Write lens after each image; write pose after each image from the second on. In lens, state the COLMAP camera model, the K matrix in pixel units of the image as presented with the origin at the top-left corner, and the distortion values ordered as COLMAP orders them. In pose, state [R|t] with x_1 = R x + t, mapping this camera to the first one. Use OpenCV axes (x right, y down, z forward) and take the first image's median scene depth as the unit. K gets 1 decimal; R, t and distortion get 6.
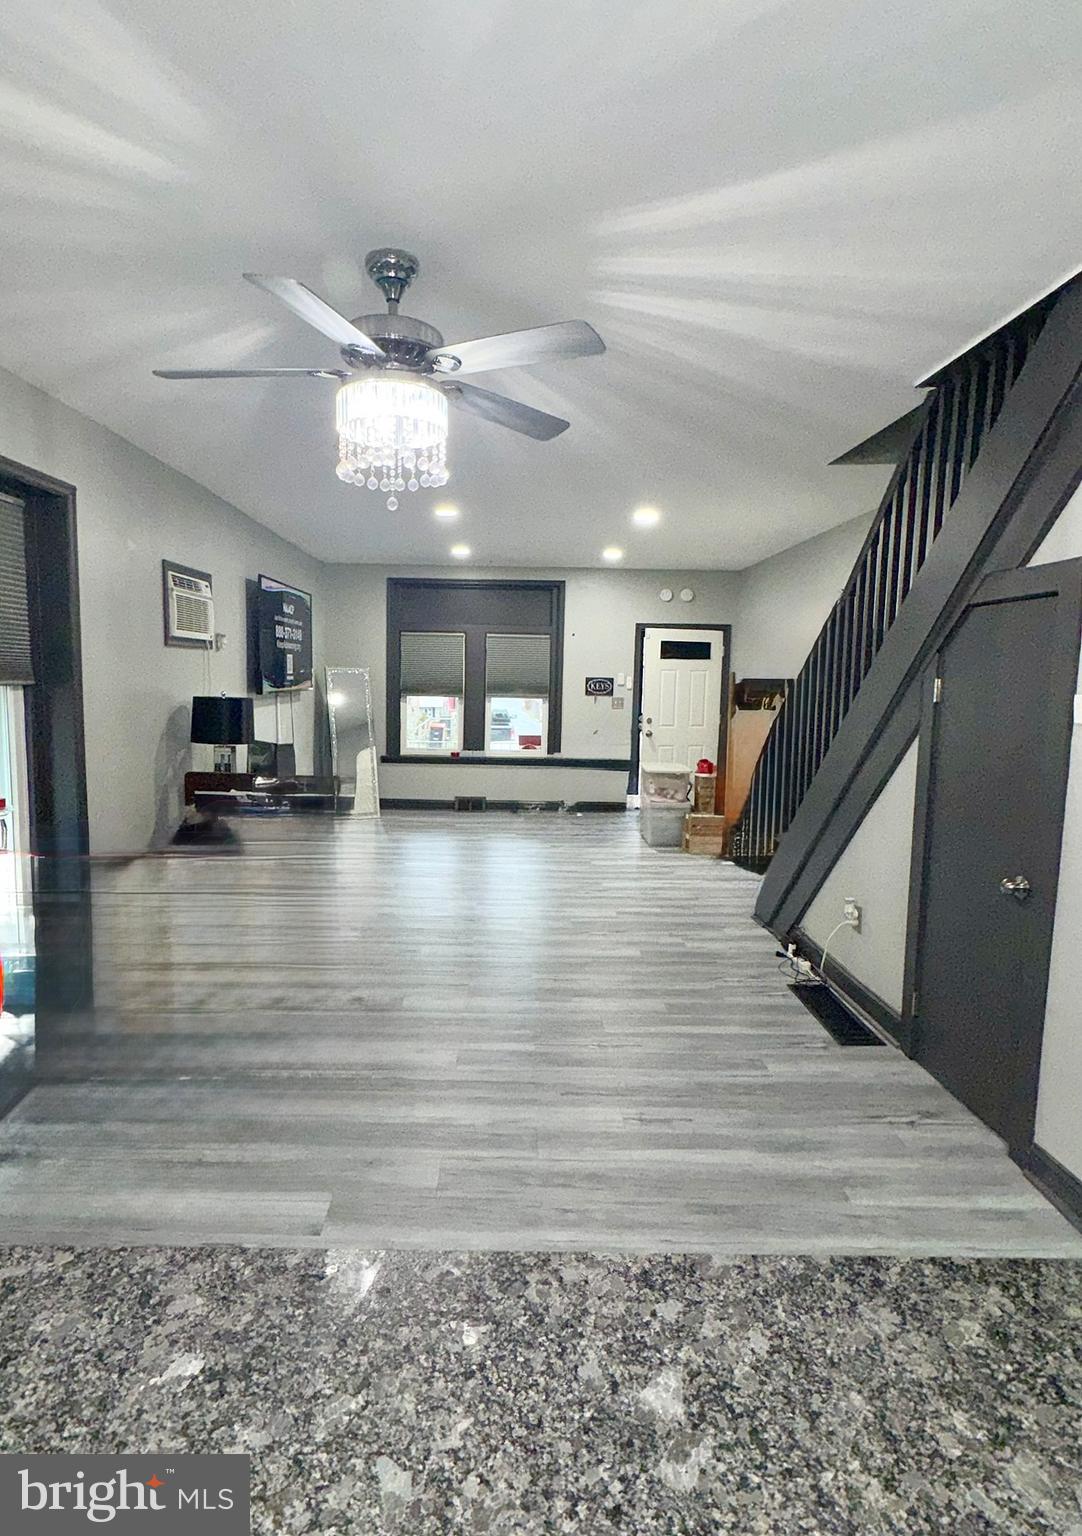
lens RADIAL K [[825.4, 0, 528.7], [0, 825.4, 766.3], [0, 0, 1]] dist [-0.001136, 0.000074]
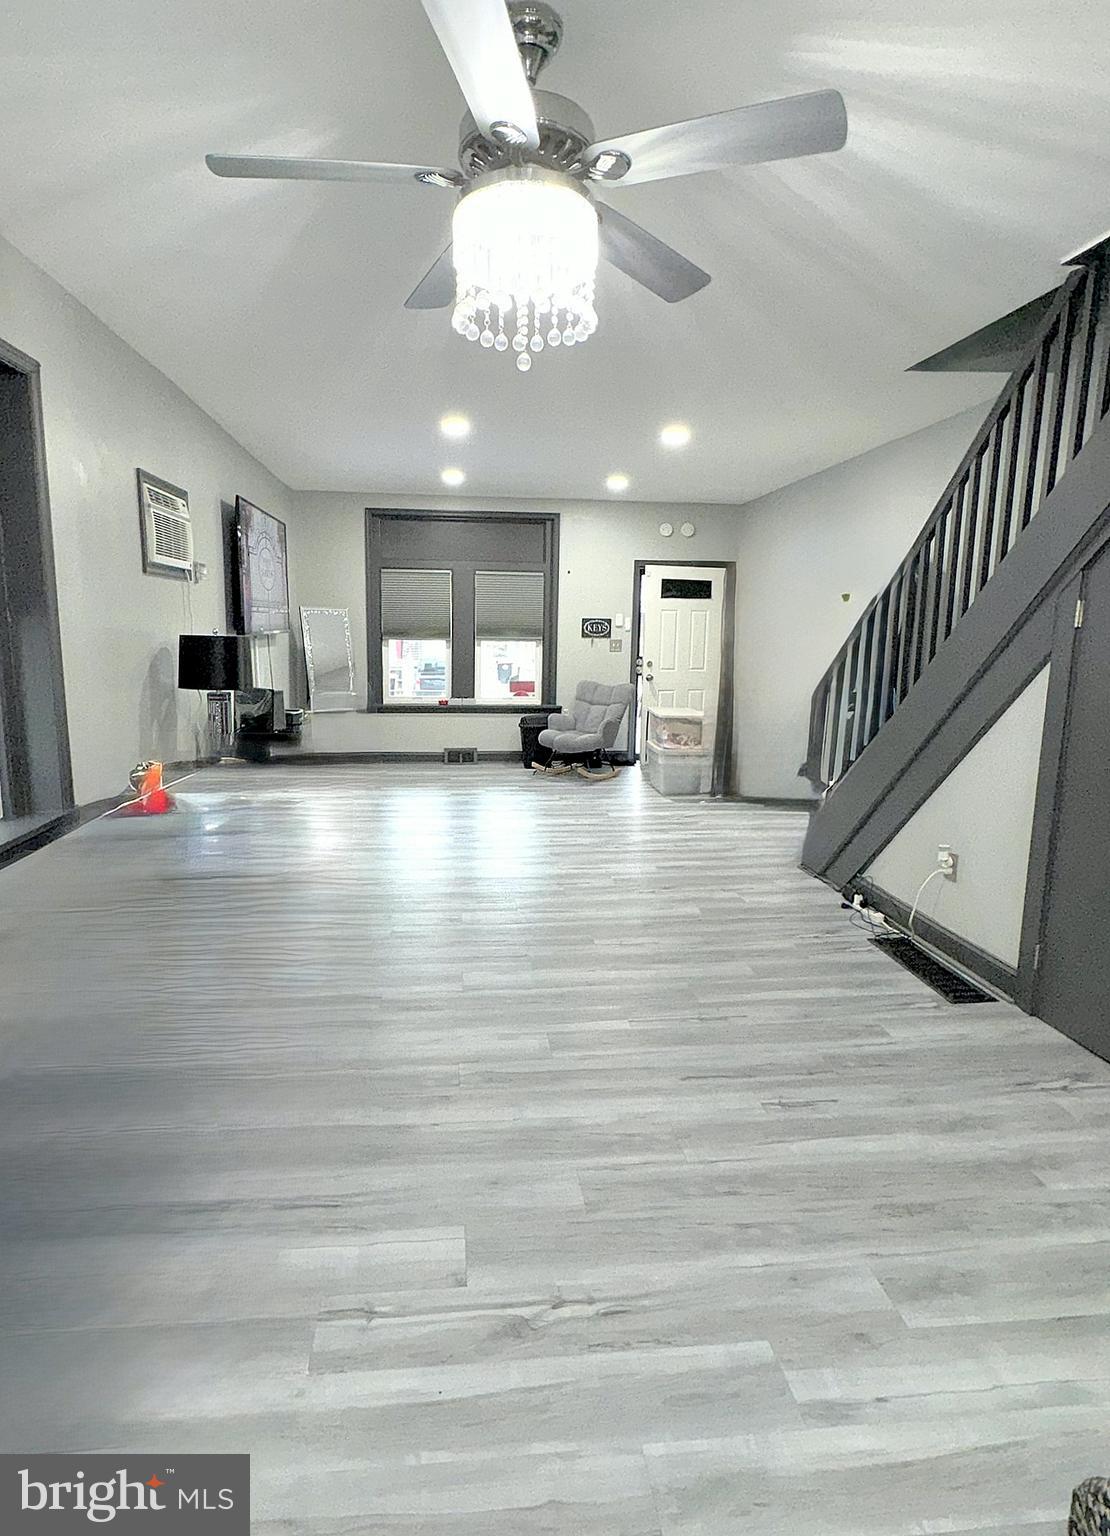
lens RADIAL K [[829.4, 0, 555.0], [0, 829.4, 768.0], [0, 0, 1]] dist [0.000720, -0.000056]
pose [[0.994331, -0.022863, 0.103844, -0.112083], [0.016585, 0.998005, 0.060922, 0.007457], [-0.105029, -0.058854, 0.992726, 0.100535]]
